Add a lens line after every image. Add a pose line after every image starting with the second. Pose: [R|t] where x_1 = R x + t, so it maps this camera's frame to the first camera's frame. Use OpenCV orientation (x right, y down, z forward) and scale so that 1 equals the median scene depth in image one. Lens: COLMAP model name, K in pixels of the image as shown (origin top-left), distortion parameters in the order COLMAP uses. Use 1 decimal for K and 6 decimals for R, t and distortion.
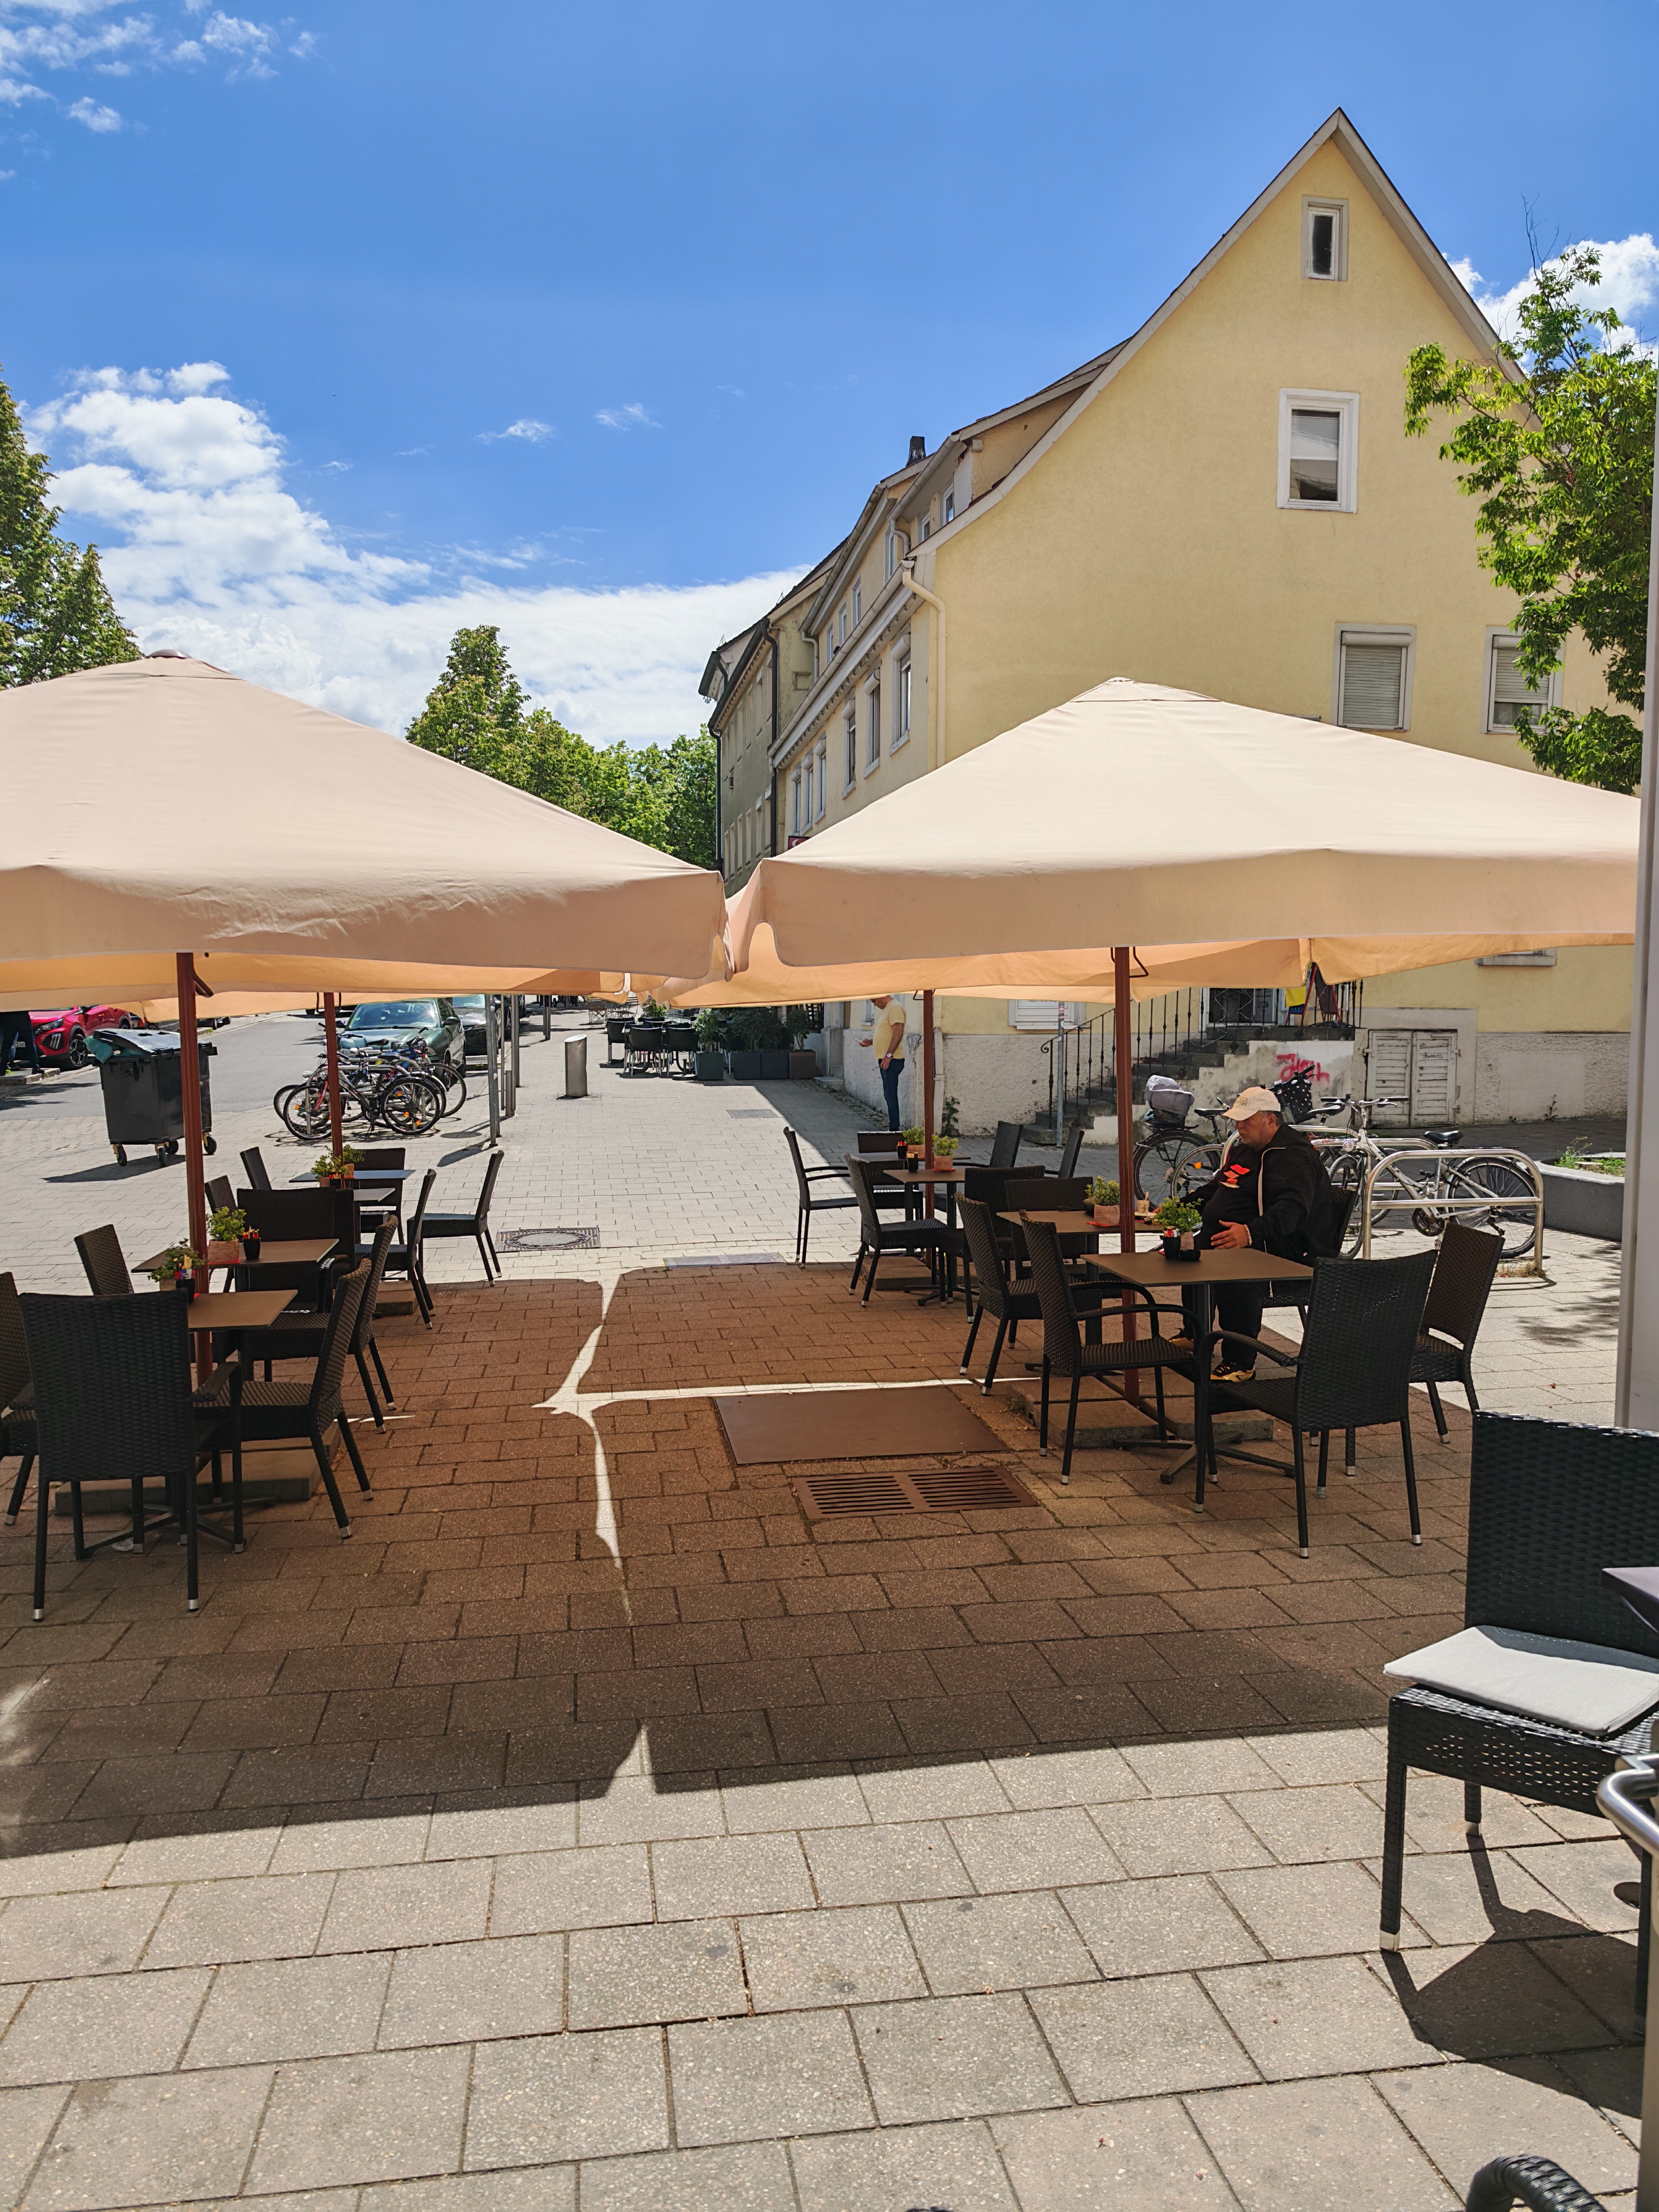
lens RADIAL K [[1575.7, 0, 828.7], [0, 1575.7, 1076.5], [0, 0, 1]] dist [-0.005598, -0.000328]
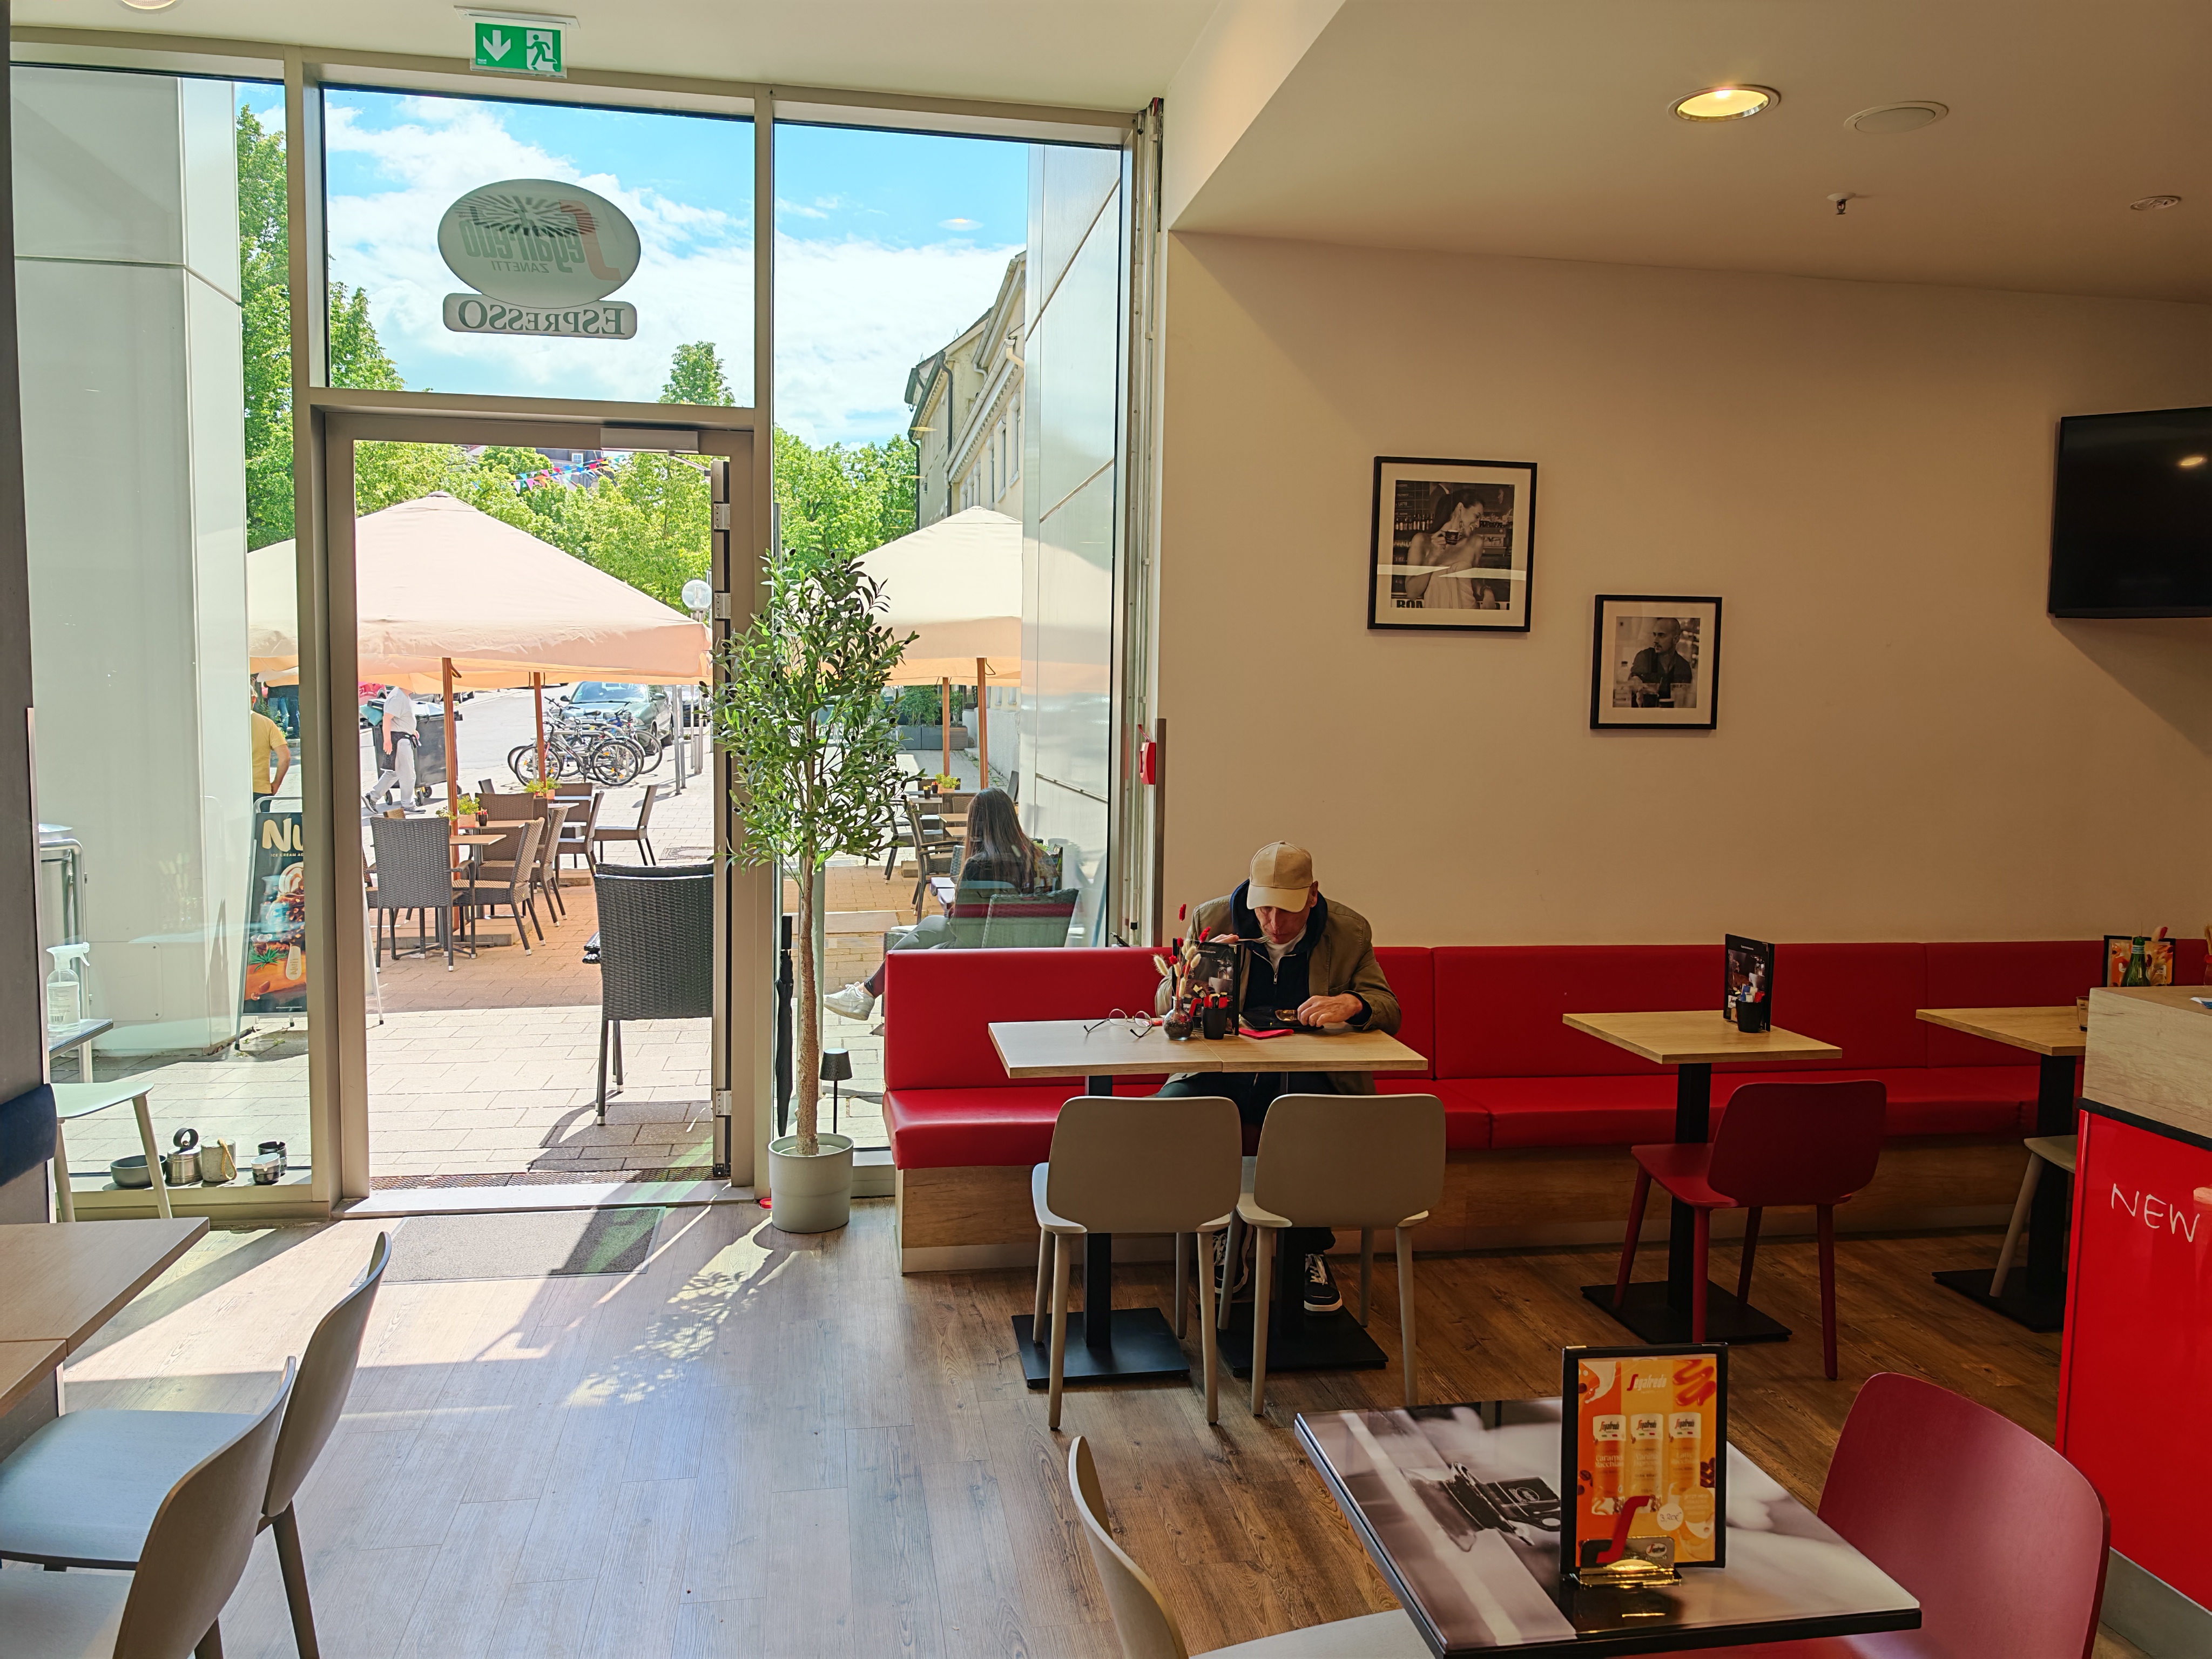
lens RADIAL K [[1625.9, 0, 1089.7], [0, 1625.9, 831.6], [0, 0, 1]] dist [-0.016486, 0.006147]
pose [[0.999755, 0.022119, -0.000201, 0.110831], [-0.022092, 0.998887, 0.041685, 0.009830], [0.001123, -0.041671, 0.999131, -0.287691]]
